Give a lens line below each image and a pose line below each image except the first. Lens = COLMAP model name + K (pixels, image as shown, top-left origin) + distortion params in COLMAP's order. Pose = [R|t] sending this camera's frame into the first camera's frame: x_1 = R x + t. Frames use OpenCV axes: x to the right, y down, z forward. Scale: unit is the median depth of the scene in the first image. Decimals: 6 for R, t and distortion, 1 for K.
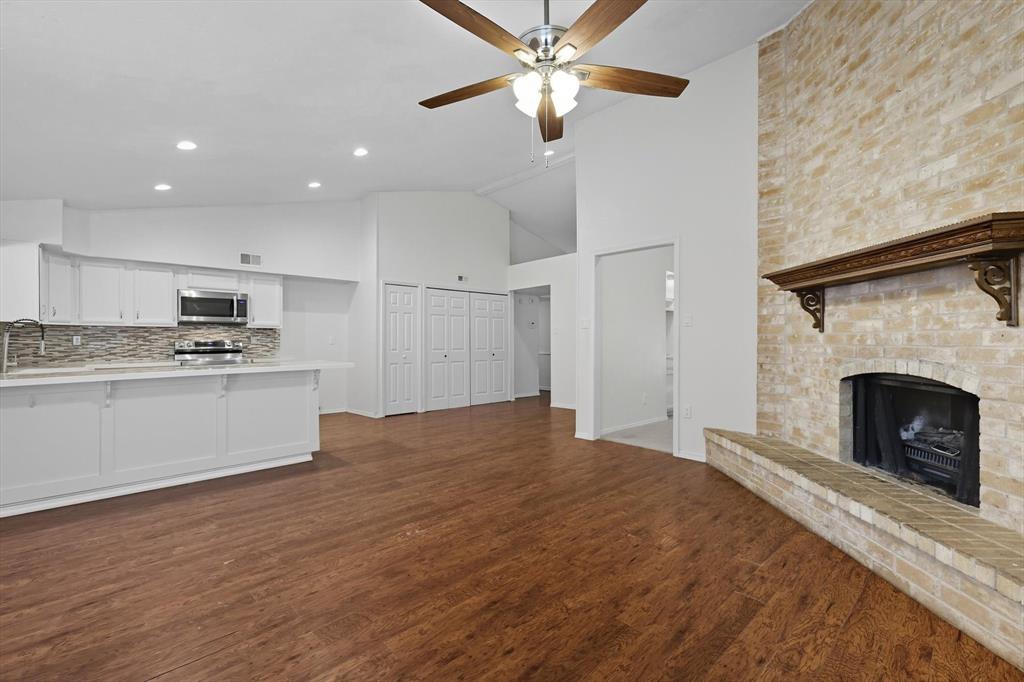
lens RADIAL K [[451.3, 0, 518.5], [0, 451.3, 338.2], [0, 0, 1]] dist [0.002112, 0.001833]
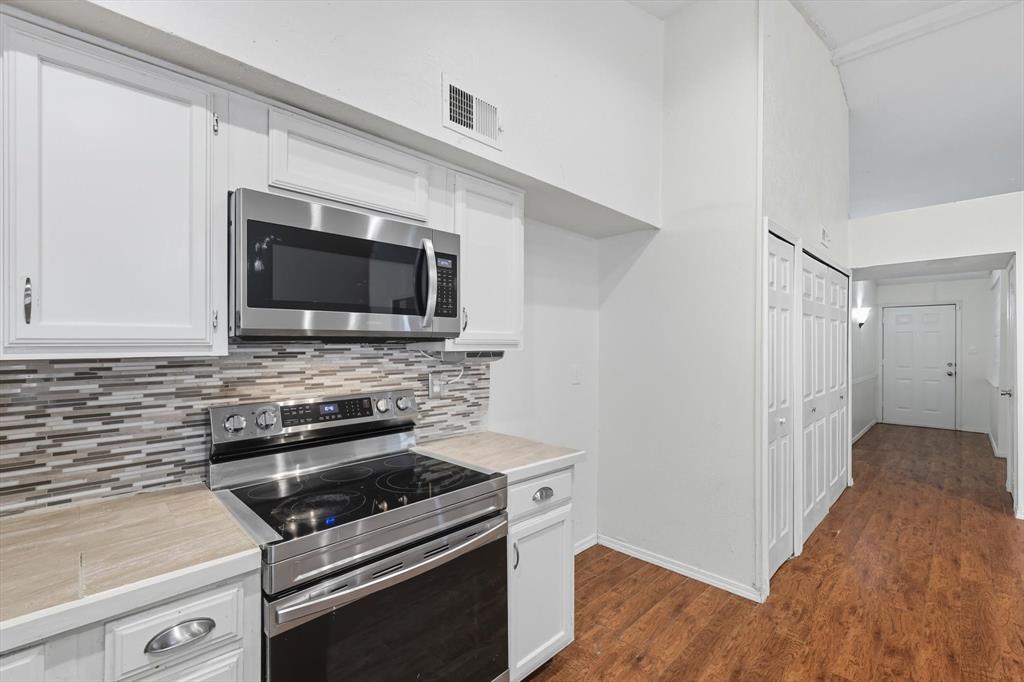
lens RADIAL K [[451.3, 0, 521.3], [0, 451.3, 342.8], [0, 0, 1]] dist [0.002112, 0.001833]
pose [[0.999056, 0.010031, 0.042276, -1.193133], [-0.010608, 0.999853, 0.013437, -0.070848], [-0.042135, -0.013873, 0.999016, 1.481914]]
